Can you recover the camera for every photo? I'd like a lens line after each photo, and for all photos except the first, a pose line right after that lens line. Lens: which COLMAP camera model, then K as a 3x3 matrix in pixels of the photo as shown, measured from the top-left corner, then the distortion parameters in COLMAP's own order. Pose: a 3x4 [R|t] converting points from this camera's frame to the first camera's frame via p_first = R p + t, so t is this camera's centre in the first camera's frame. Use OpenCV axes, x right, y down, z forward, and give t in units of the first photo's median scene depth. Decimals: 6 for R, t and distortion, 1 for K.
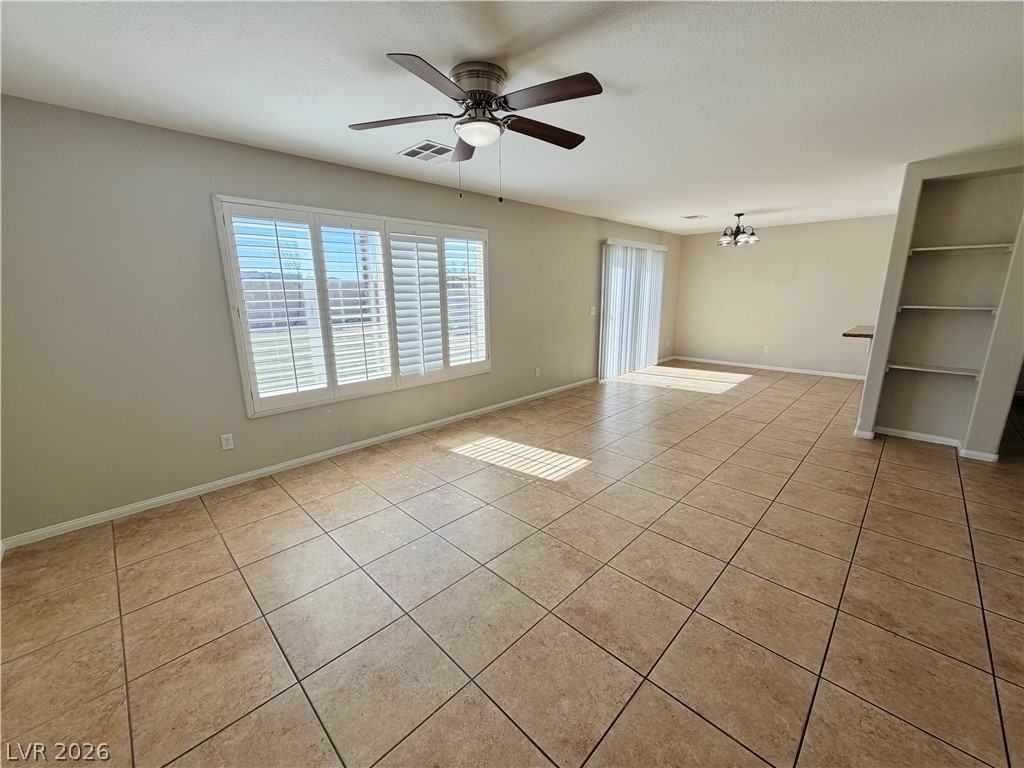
lens RADIAL K [[406.9, 0, 509.8], [0, 406.9, 383.6], [0, 0, 1]] dist [-0.001624, 0.000274]
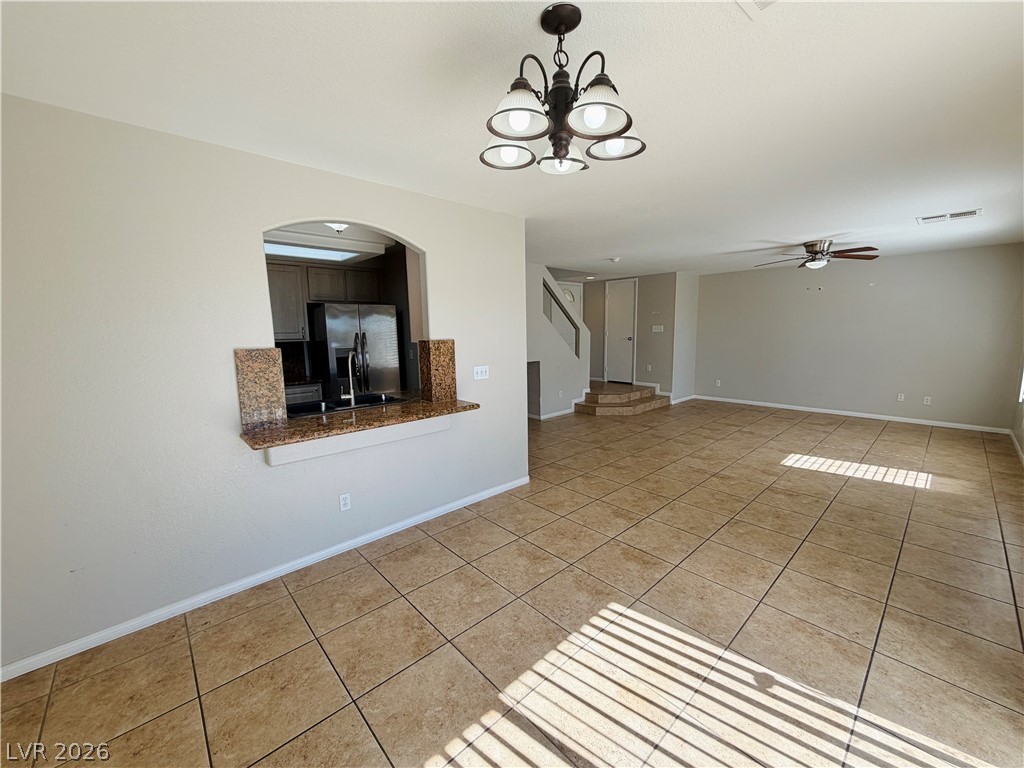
lens RADIAL K [[406.9, 0, 505.5], [0, 406.9, 387.0], [0, 0, 1]] dist [-0.001624, 0.000274]
pose [[-0.998280, 0.018218, 0.055731, 0.949575], [0.037009, 0.933017, 0.357923, -0.498530], [-0.045477, 0.359370, -0.932086, 2.069833]]
